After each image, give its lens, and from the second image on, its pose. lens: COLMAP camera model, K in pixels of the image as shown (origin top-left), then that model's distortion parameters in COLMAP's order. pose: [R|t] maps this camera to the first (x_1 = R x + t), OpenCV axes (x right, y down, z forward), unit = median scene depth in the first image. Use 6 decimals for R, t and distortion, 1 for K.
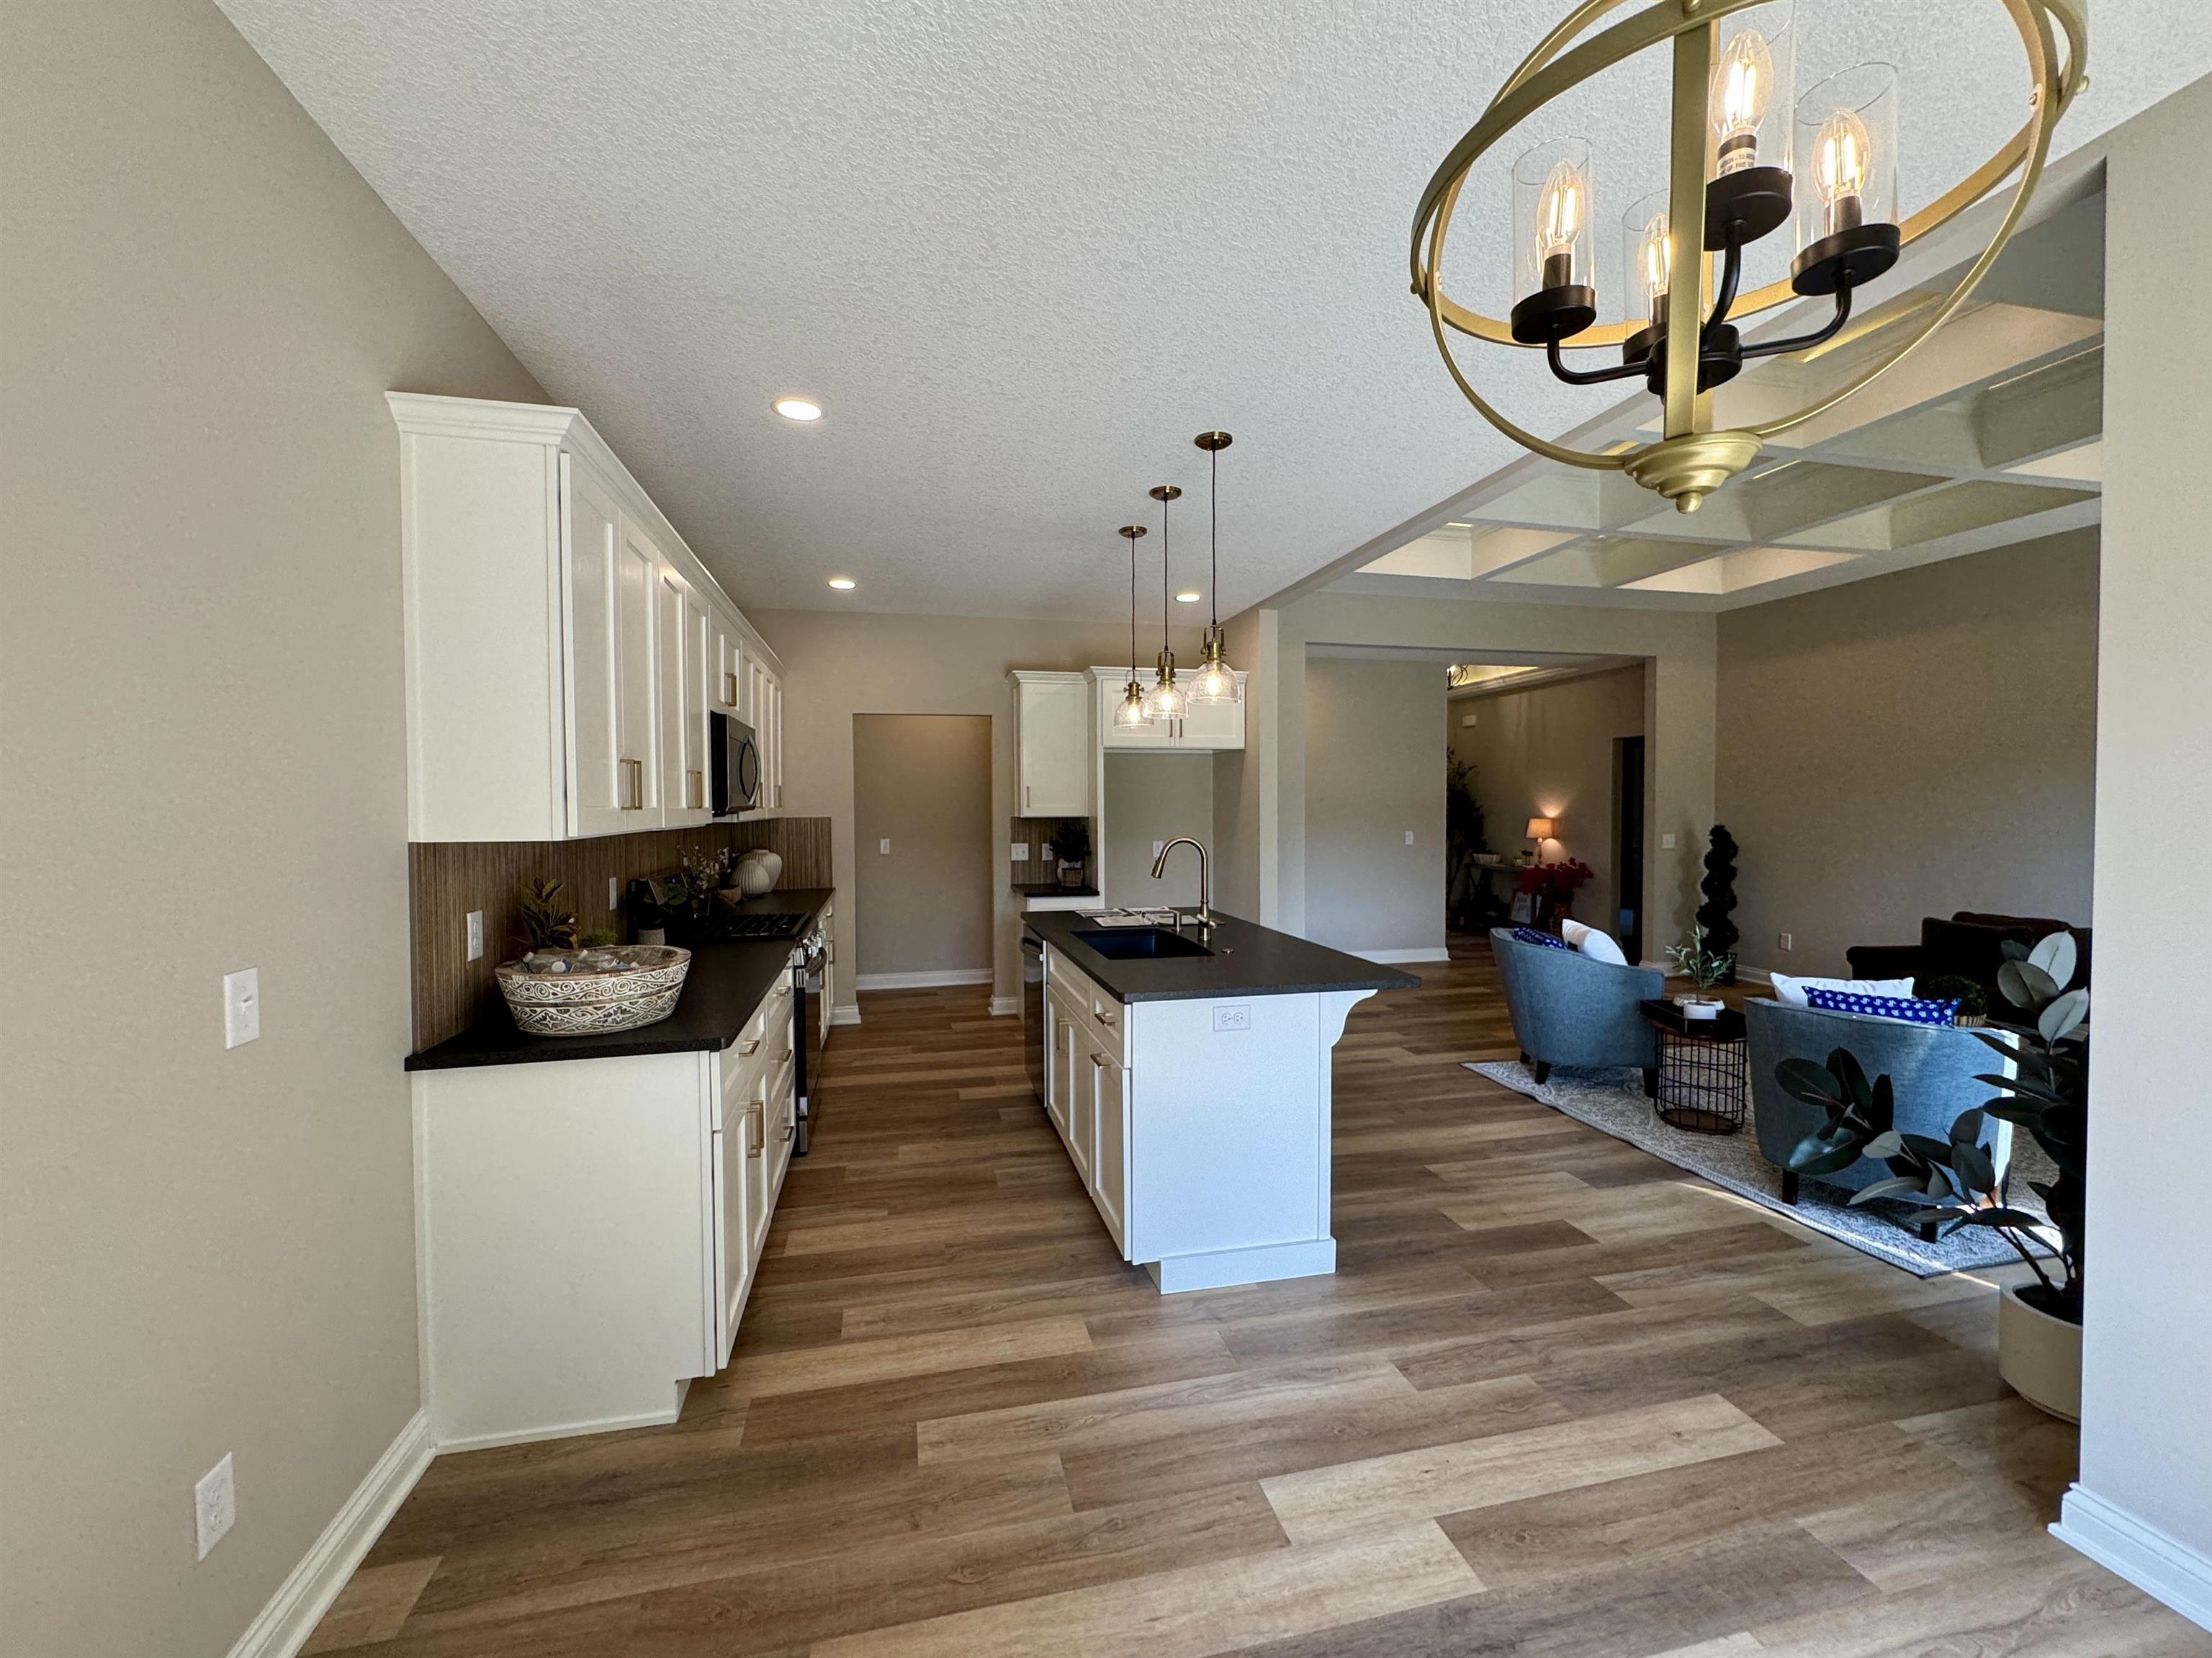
lens RADIAL K [[886.9, 0, 1121.0], [0, 886.9, 828.0], [0, 0, 1]] dist [0.000226, -0.000239]
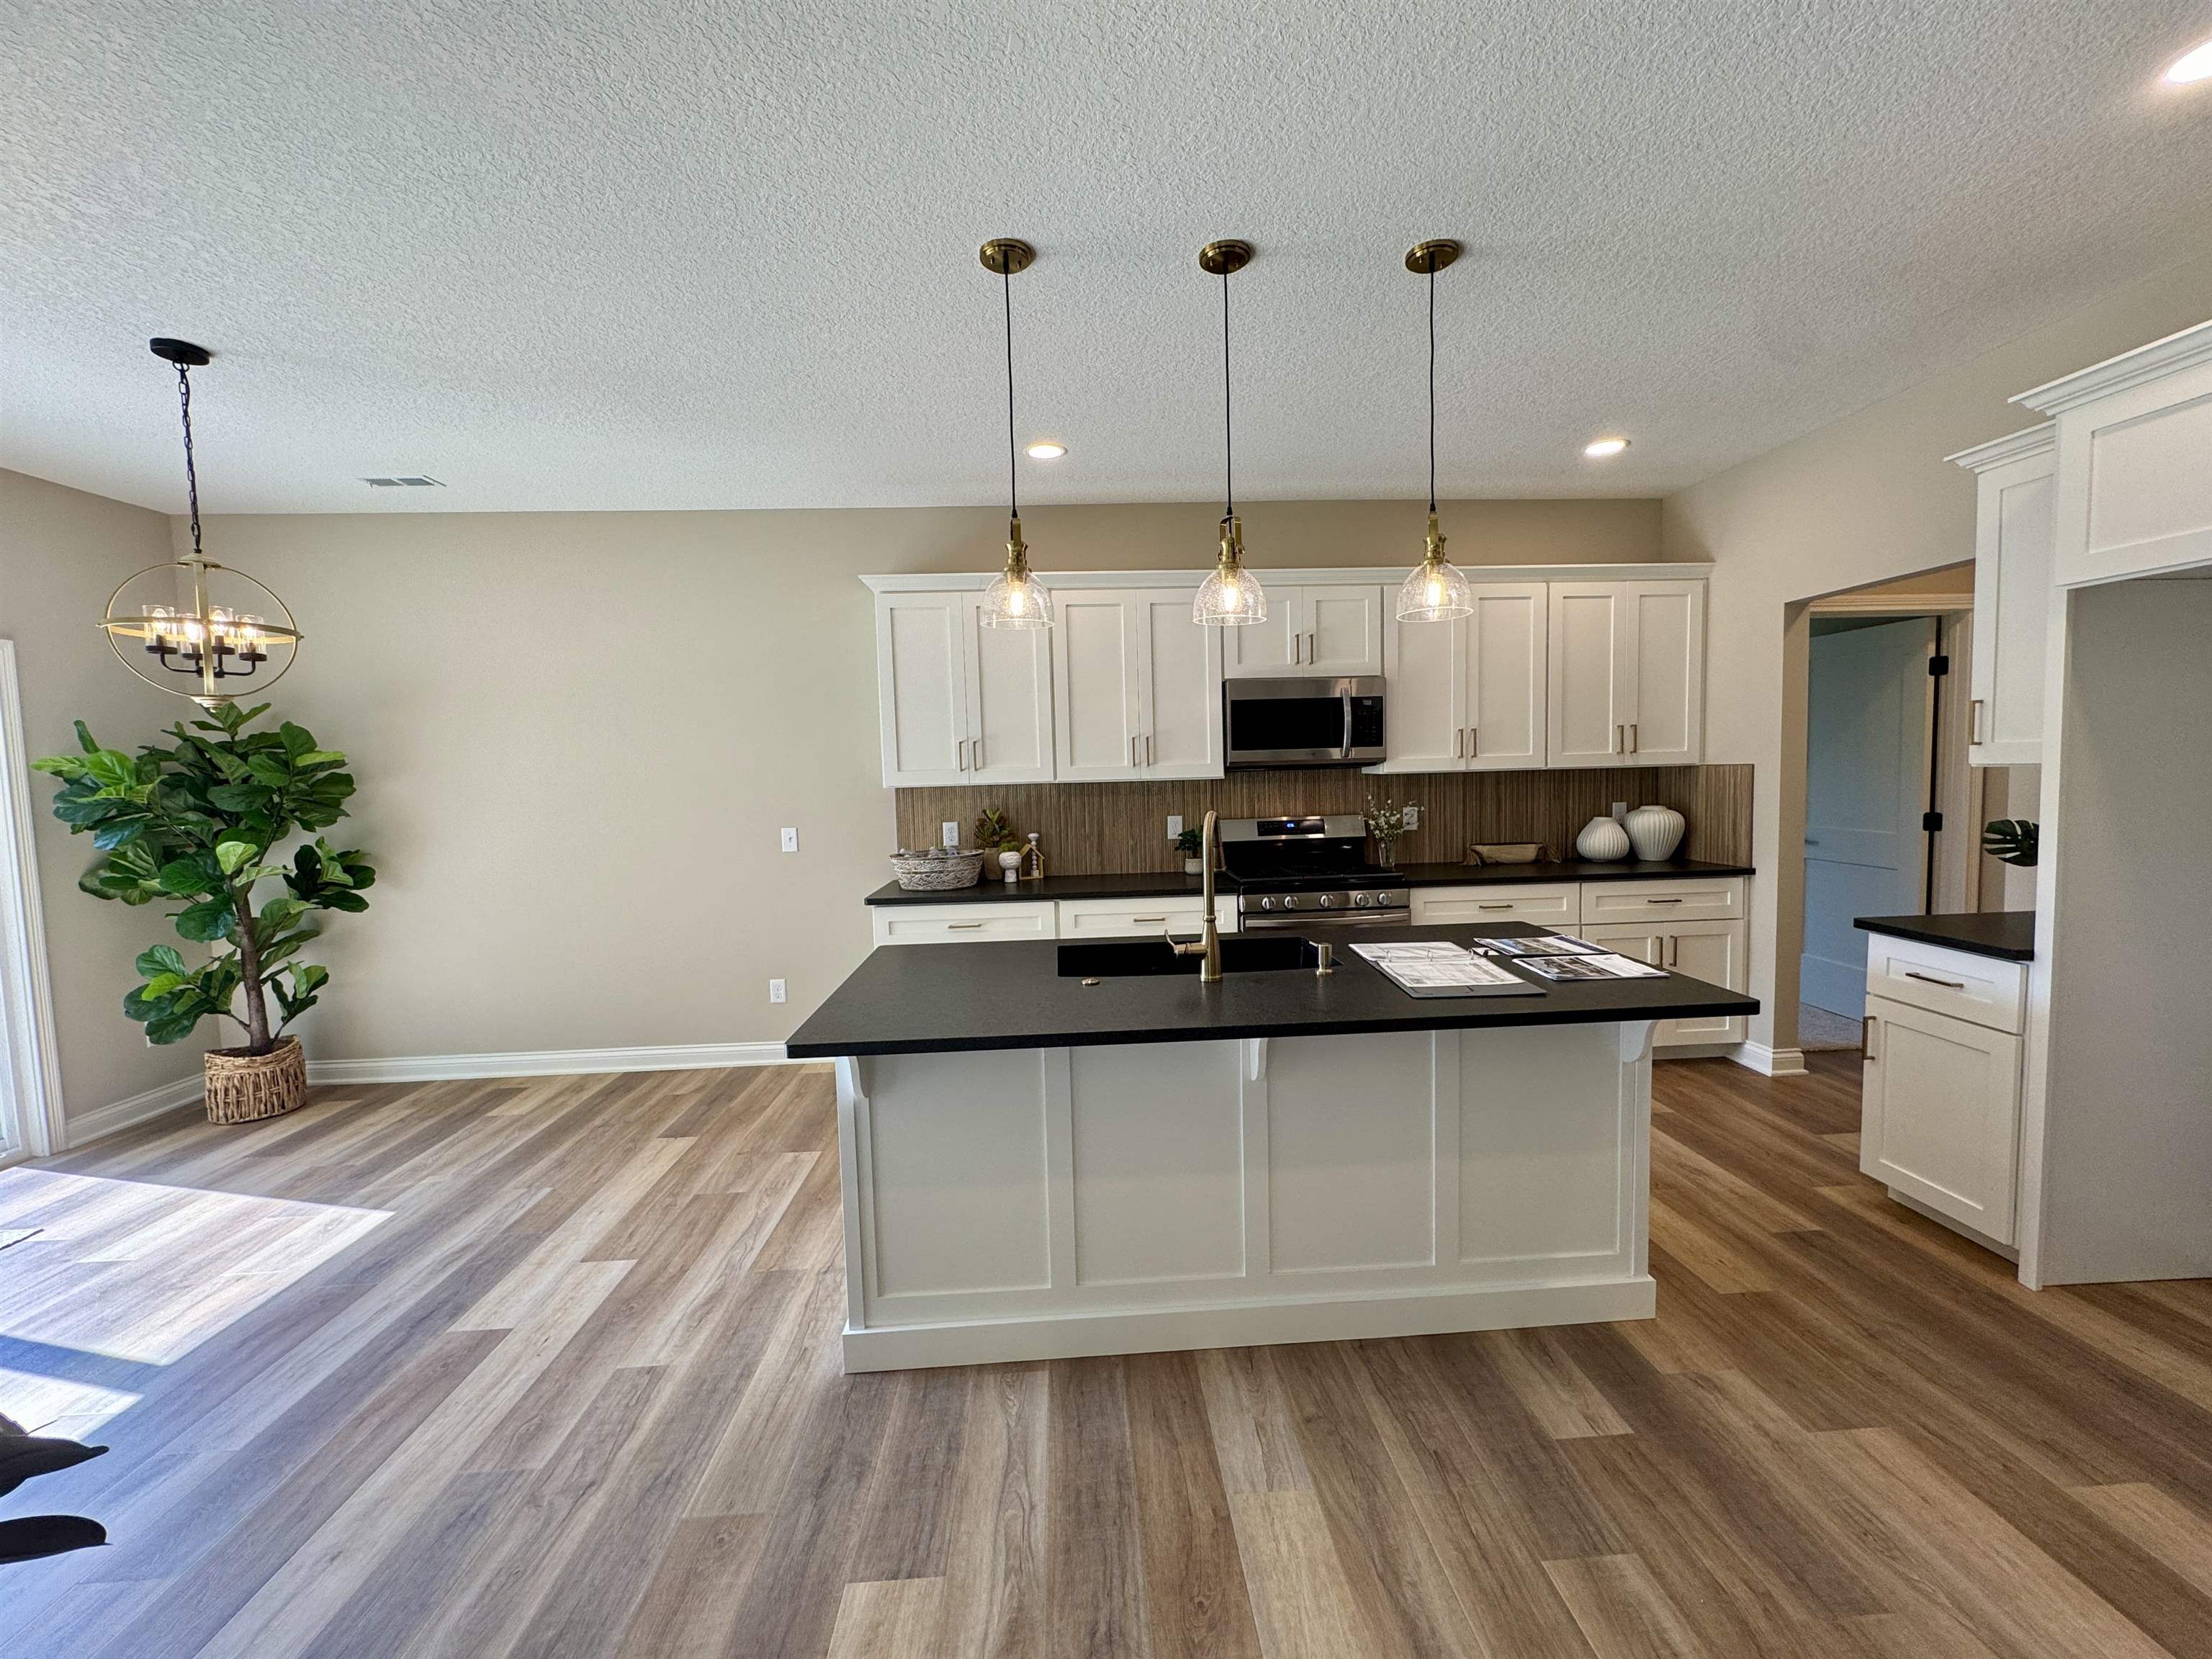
lens RADIAL K [[886.8, 0, 1110.2], [0, 886.8, 826.8], [0, 0, 1]] dist [0.000226, -0.000239]
pose [[-0.181824, 0.073005, -0.980617, 0.736511], [0.001680, 0.997262, 0.073933, -0.026029], [0.983330, 0.011796, -0.181449, 1.086267]]
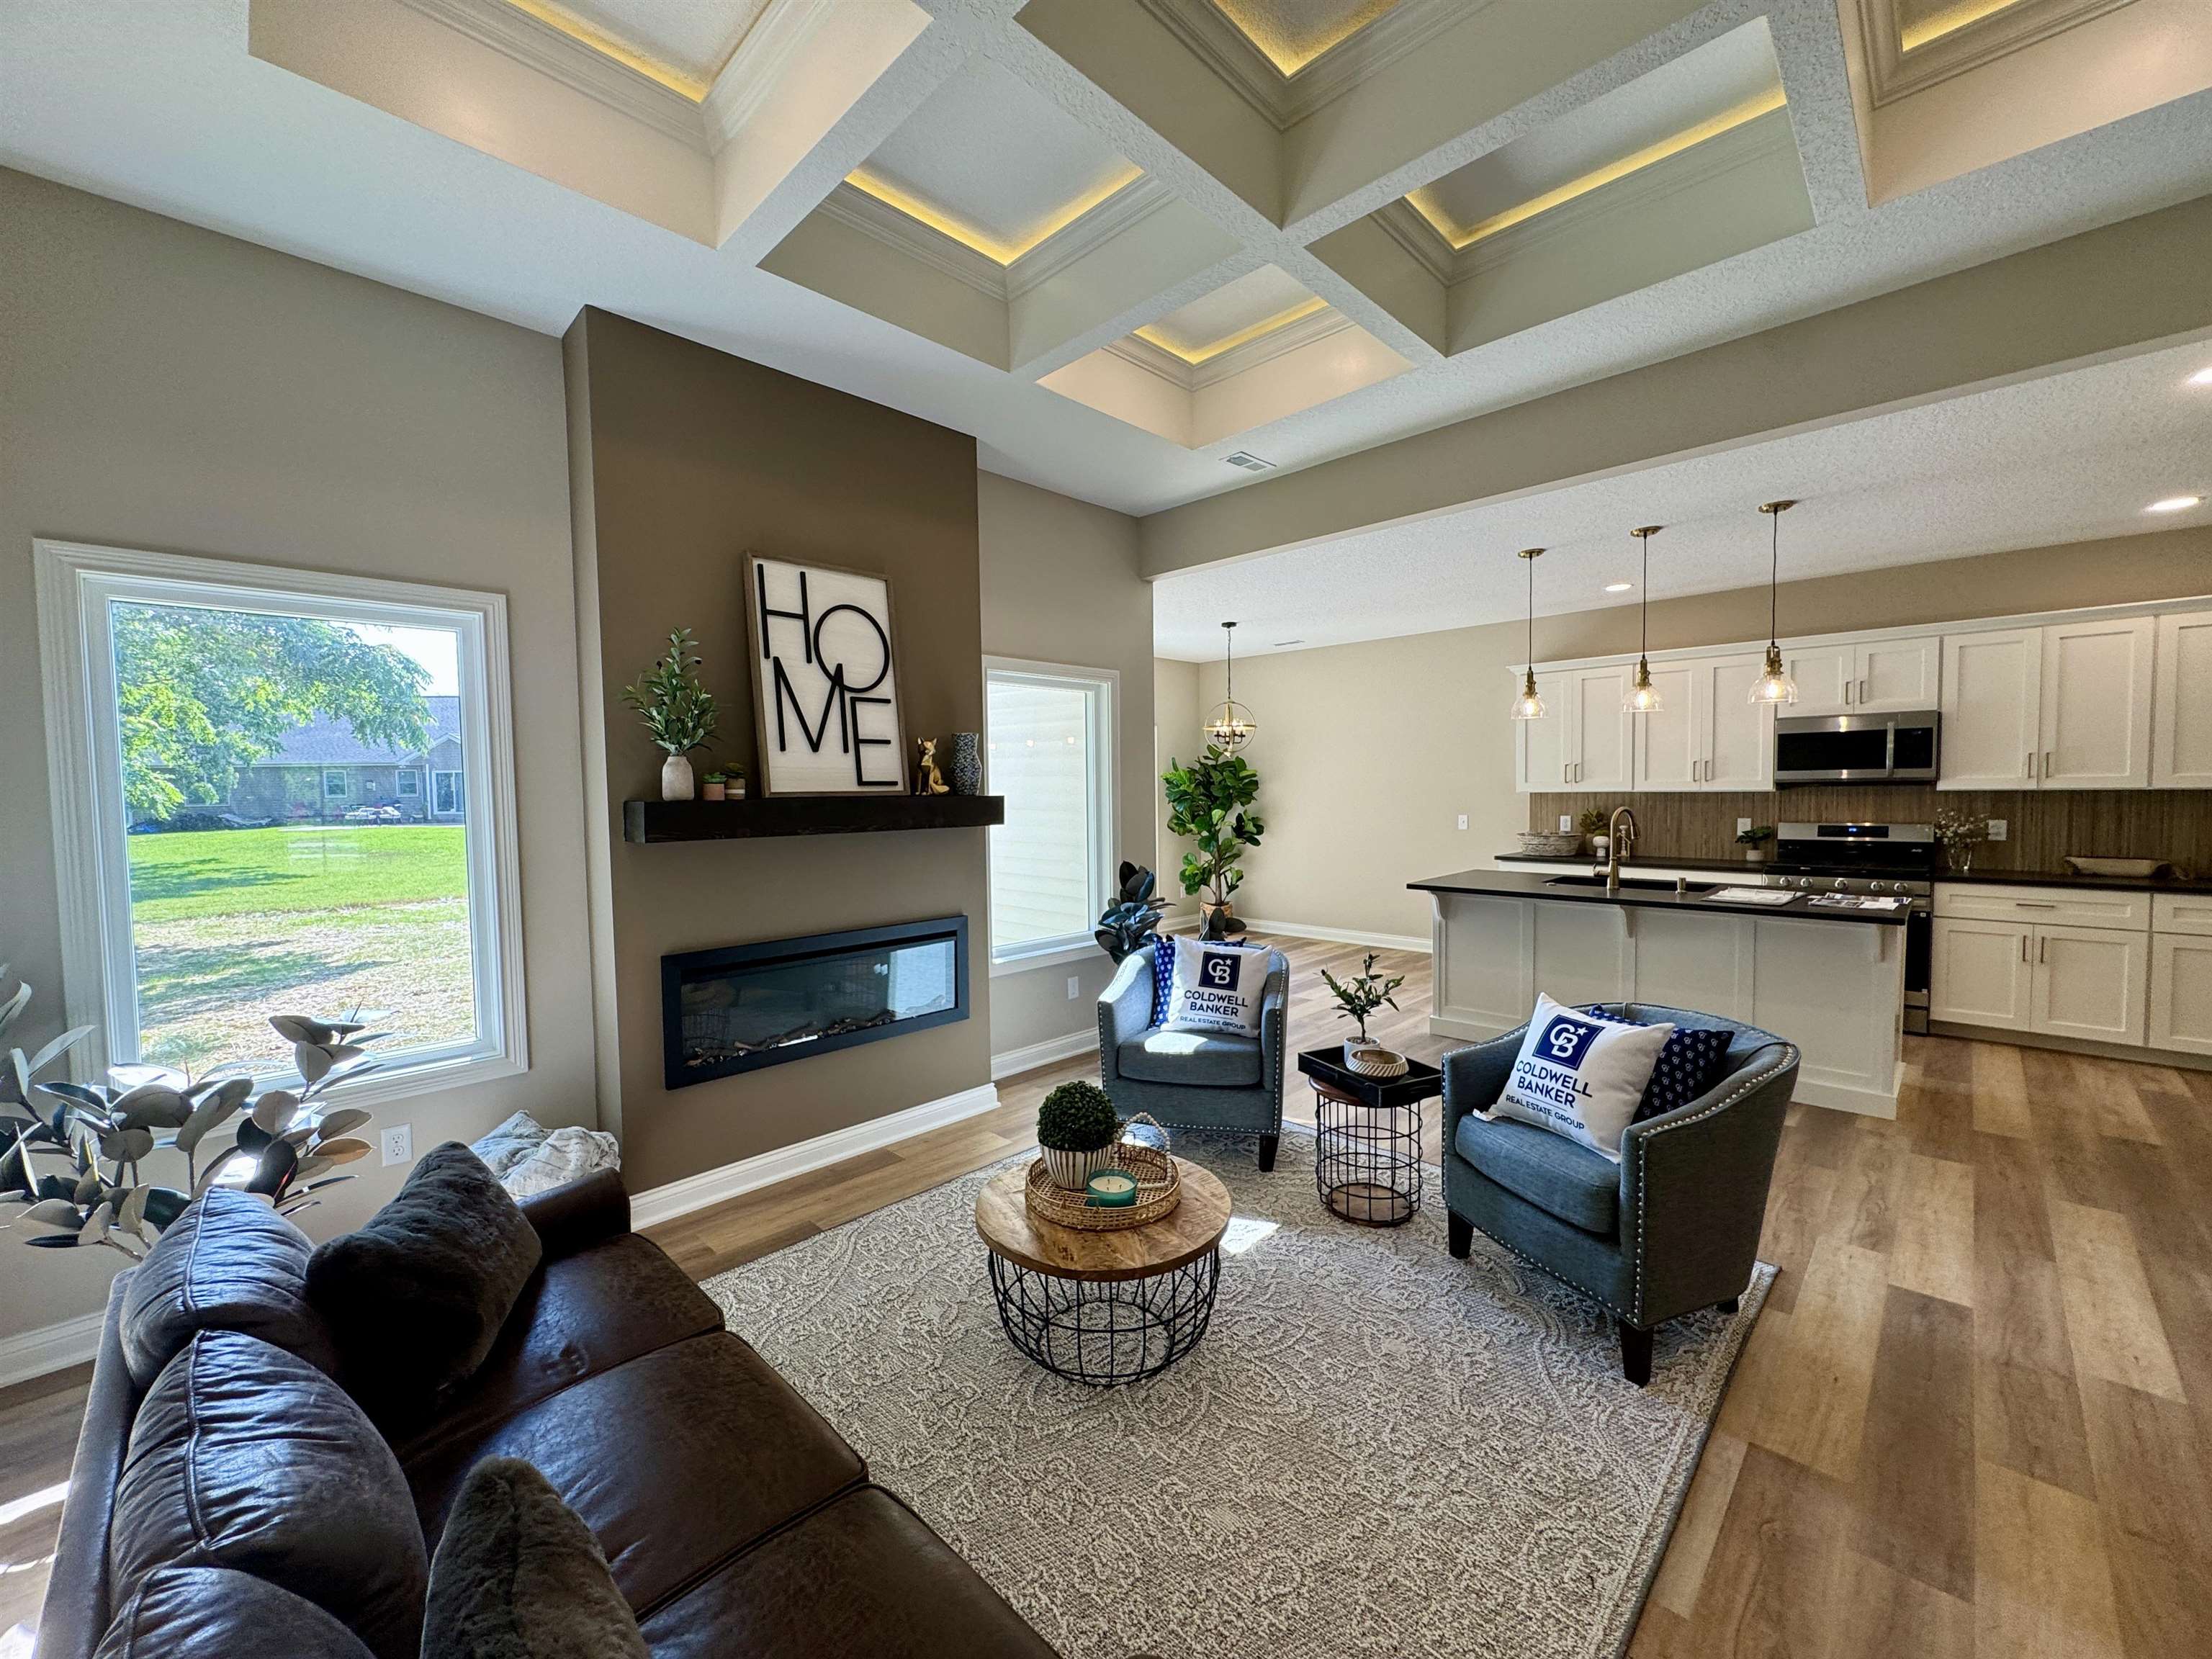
lens RADIAL K [[886.8, 0, 1106.5], [0, 886.8, 827.6], [0, 0, 1]] dist [0.000226, -0.000239]
pose [[-0.847957, 0.038290, -0.528681, 1.421072], [0.001546, 0.997562, 0.069769, -0.050916], [0.530063, 0.058344, -0.845949, 1.744980]]
